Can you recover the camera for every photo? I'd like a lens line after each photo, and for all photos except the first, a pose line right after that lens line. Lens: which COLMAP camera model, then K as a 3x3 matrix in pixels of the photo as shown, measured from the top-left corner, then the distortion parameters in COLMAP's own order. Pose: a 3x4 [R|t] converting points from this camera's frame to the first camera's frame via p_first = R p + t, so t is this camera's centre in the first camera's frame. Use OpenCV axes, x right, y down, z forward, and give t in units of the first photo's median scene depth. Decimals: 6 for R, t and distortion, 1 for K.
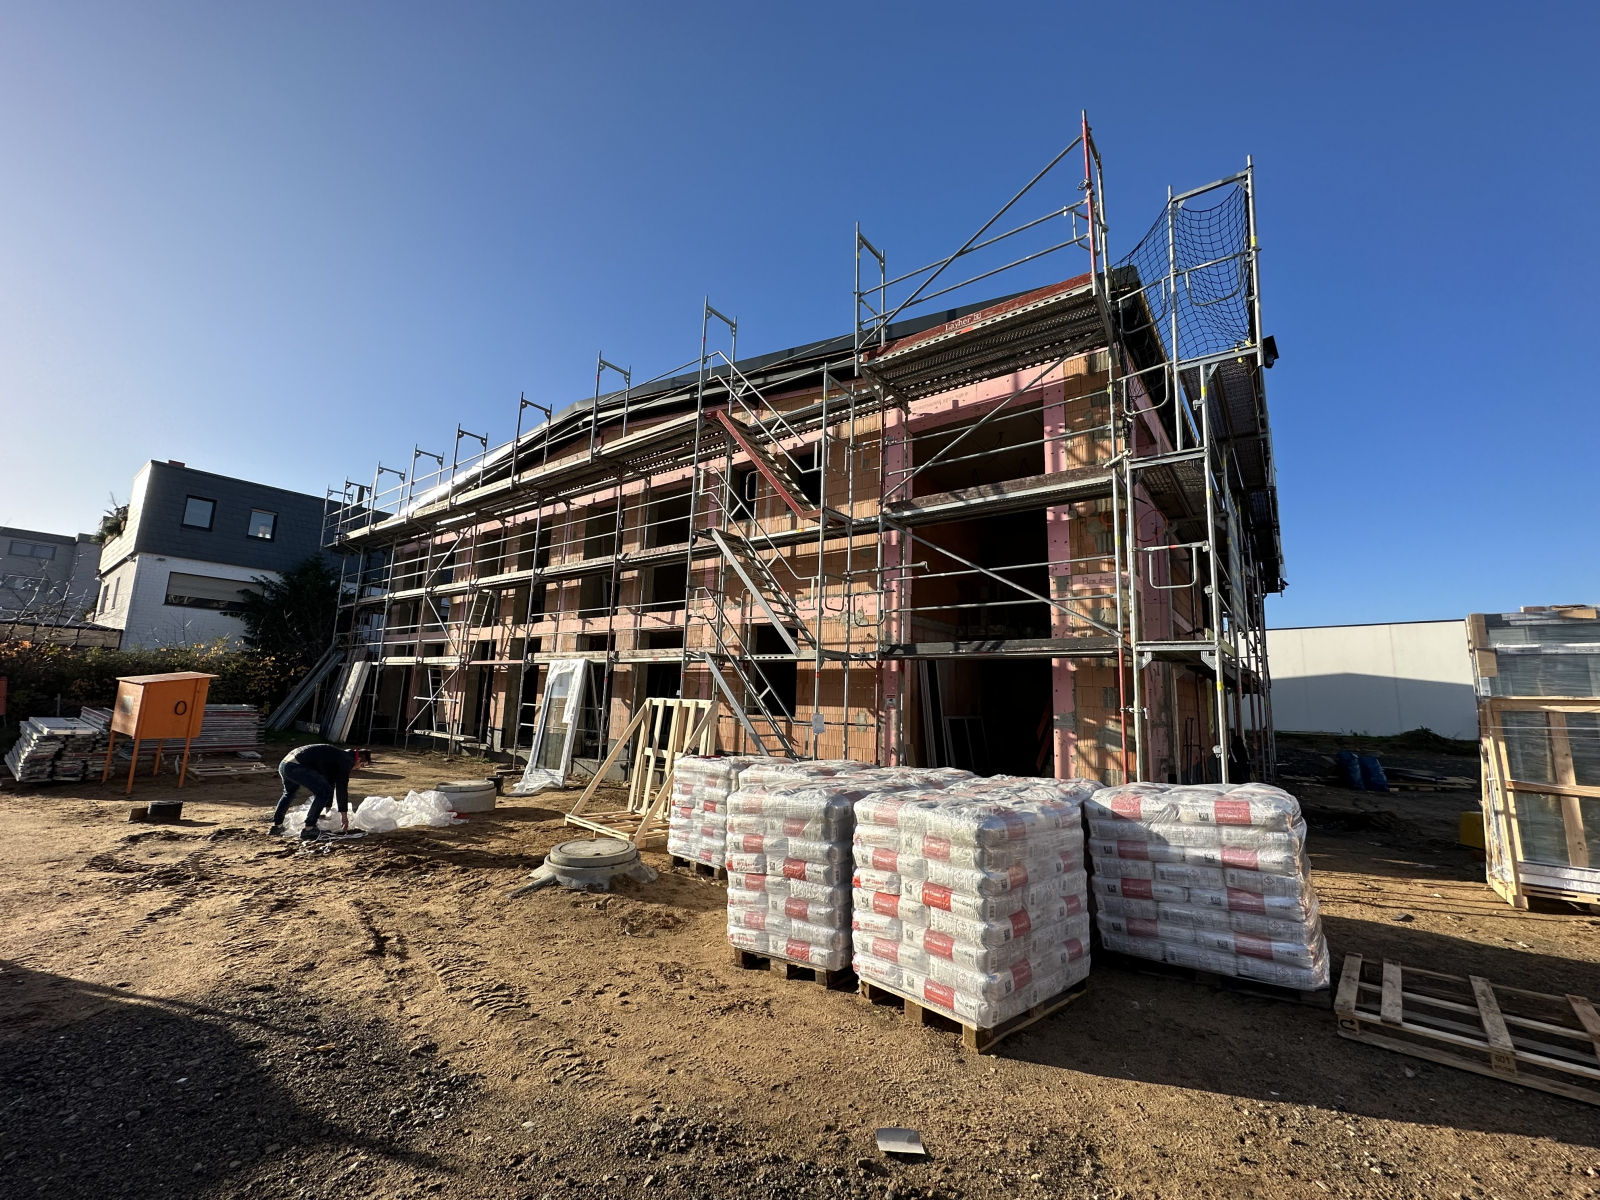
lens RADIAL K [[651.1, 0, 791.2], [0, 651.1, 590.1], [0, 0, 1]] dist [-0.004548, -0.000341]
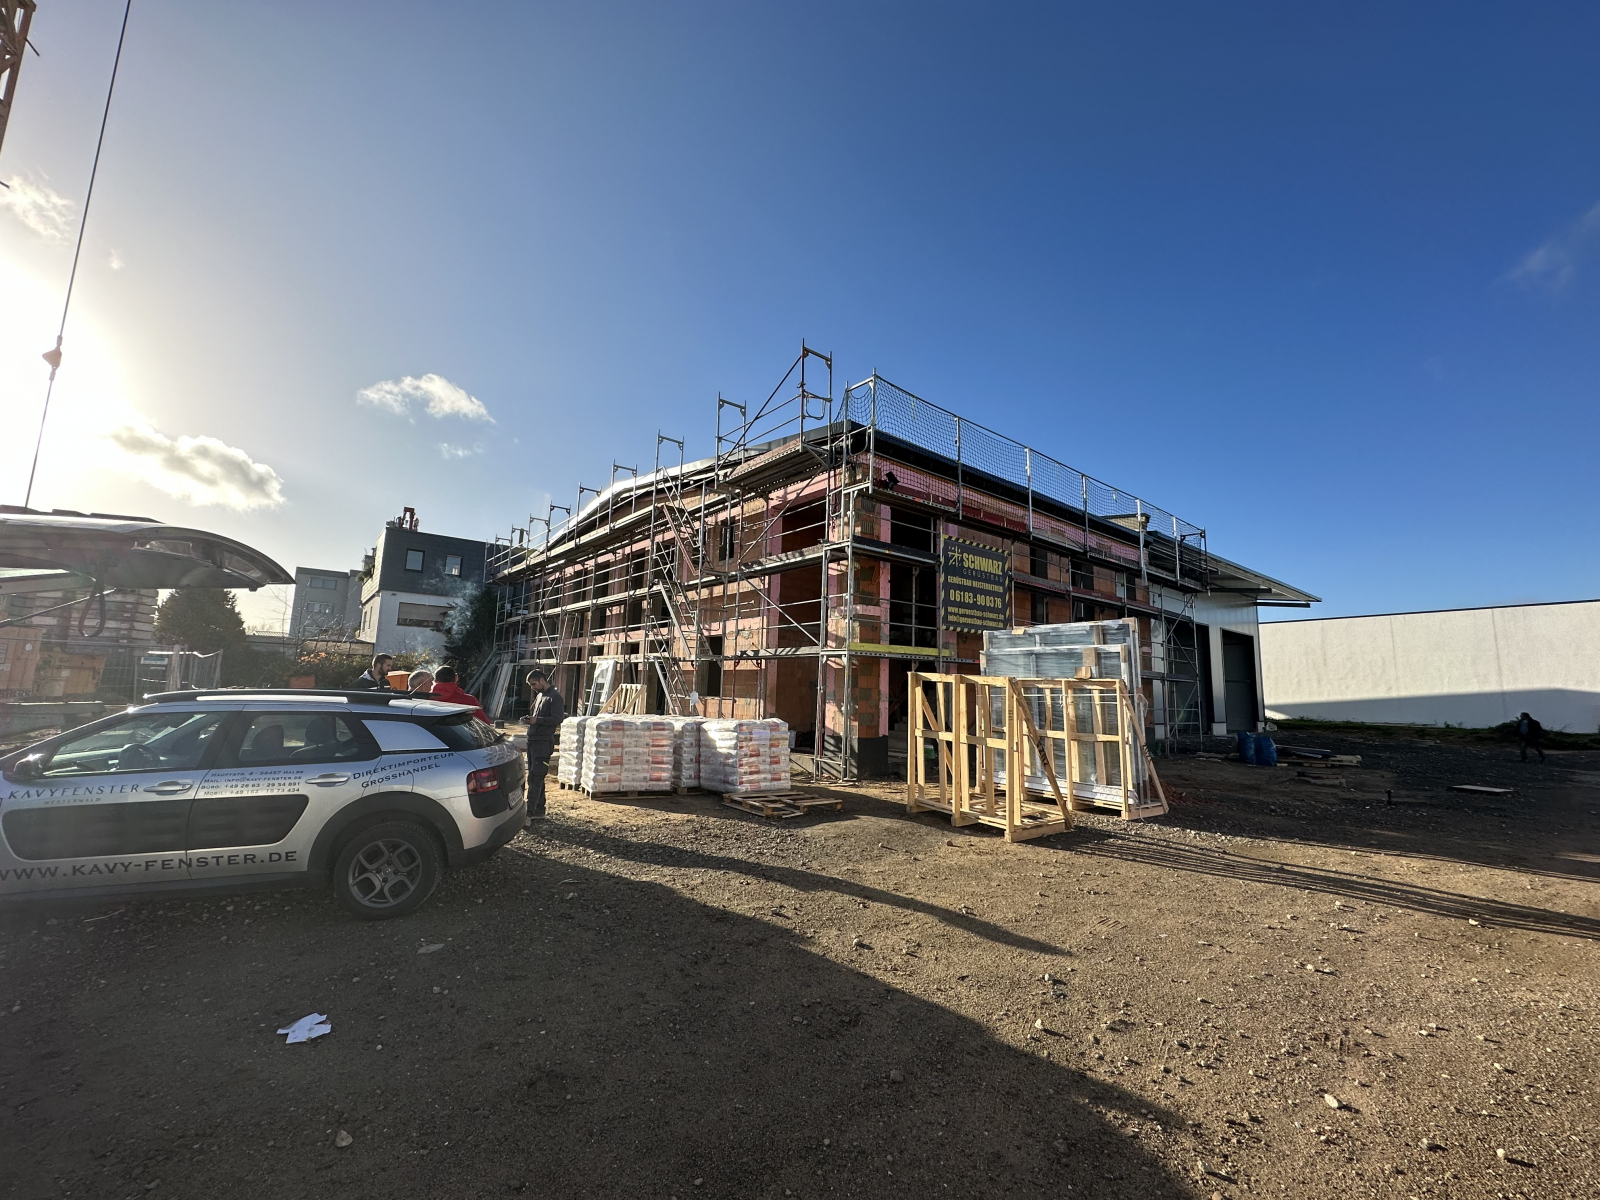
lens RADIAL K [[651.1, 0, 808.6], [0, 651.1, 601.9], [0, 0, 1]] dist [-0.004548, -0.000341]
pose [[0.973876, -0.031099, -0.224939, 0.364344], [0.036548, 0.999130, 0.020100, -0.034590], [0.224118, -0.027796, 0.974165, -0.297672]]
